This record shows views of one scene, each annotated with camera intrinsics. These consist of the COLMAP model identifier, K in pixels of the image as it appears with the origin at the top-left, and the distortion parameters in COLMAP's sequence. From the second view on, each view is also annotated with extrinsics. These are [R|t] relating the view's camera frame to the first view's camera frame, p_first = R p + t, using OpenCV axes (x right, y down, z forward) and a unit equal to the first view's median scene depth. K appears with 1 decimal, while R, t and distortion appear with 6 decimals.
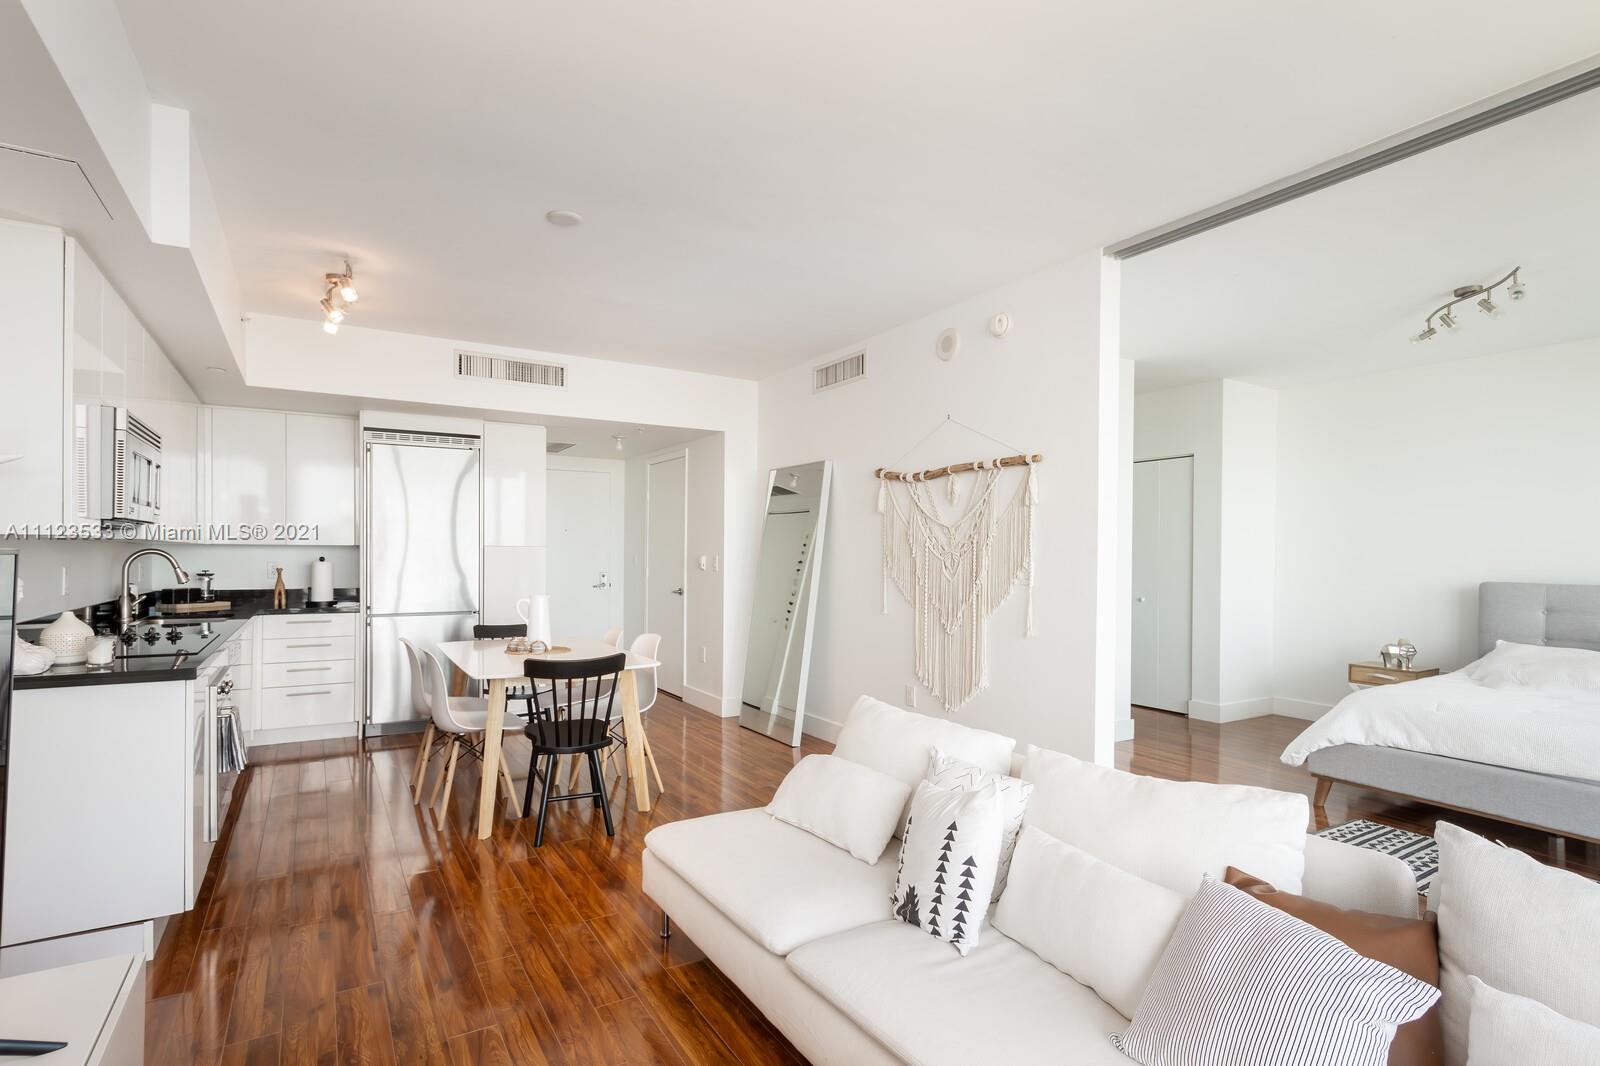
lens RADIAL K [[782.4, 0, 781.7], [0, 782.4, 545.1], [0, 0, 1]] dist [0.000285, -0.000820]
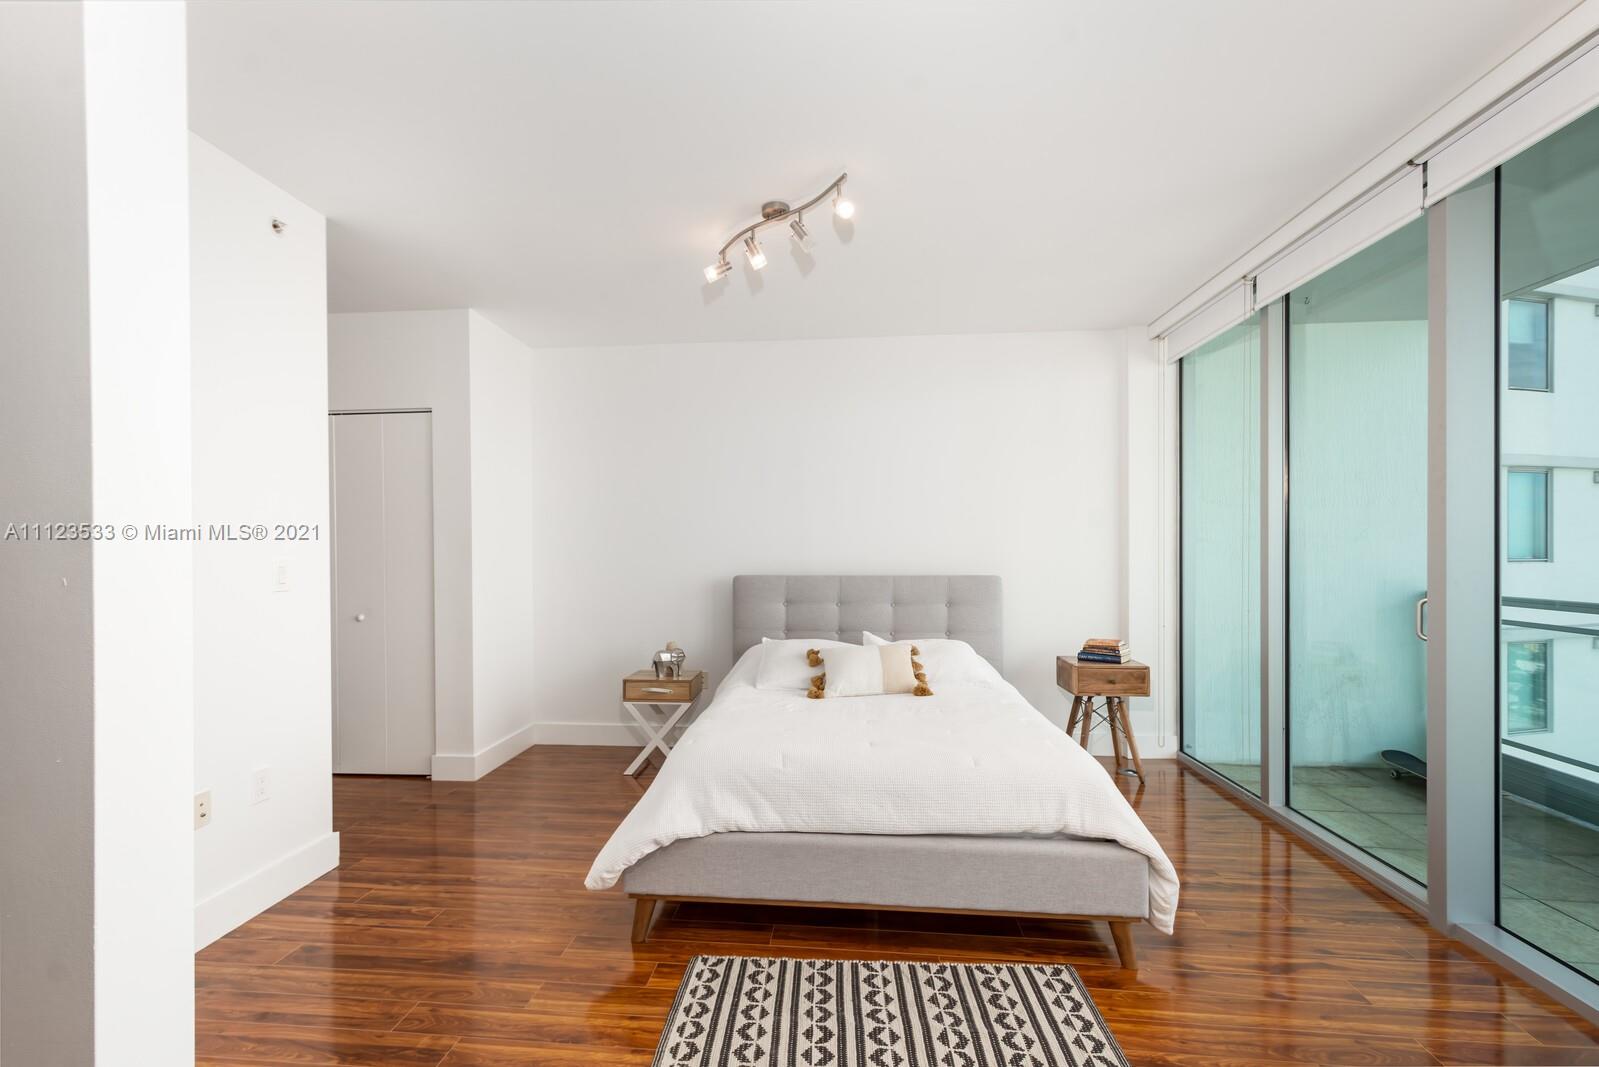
lens RADIAL K [[698.2, 0, 791.3], [0, 698.2, 563.0], [0, 0, 1]] dist [-0.003788, -0.000969]
pose [[0.576145, -0.021857, 0.817055, 0.259755], [0.001193, 0.999664, 0.025901, 0.010675], [-0.817346, -0.013948, 0.575978, 0.493828]]
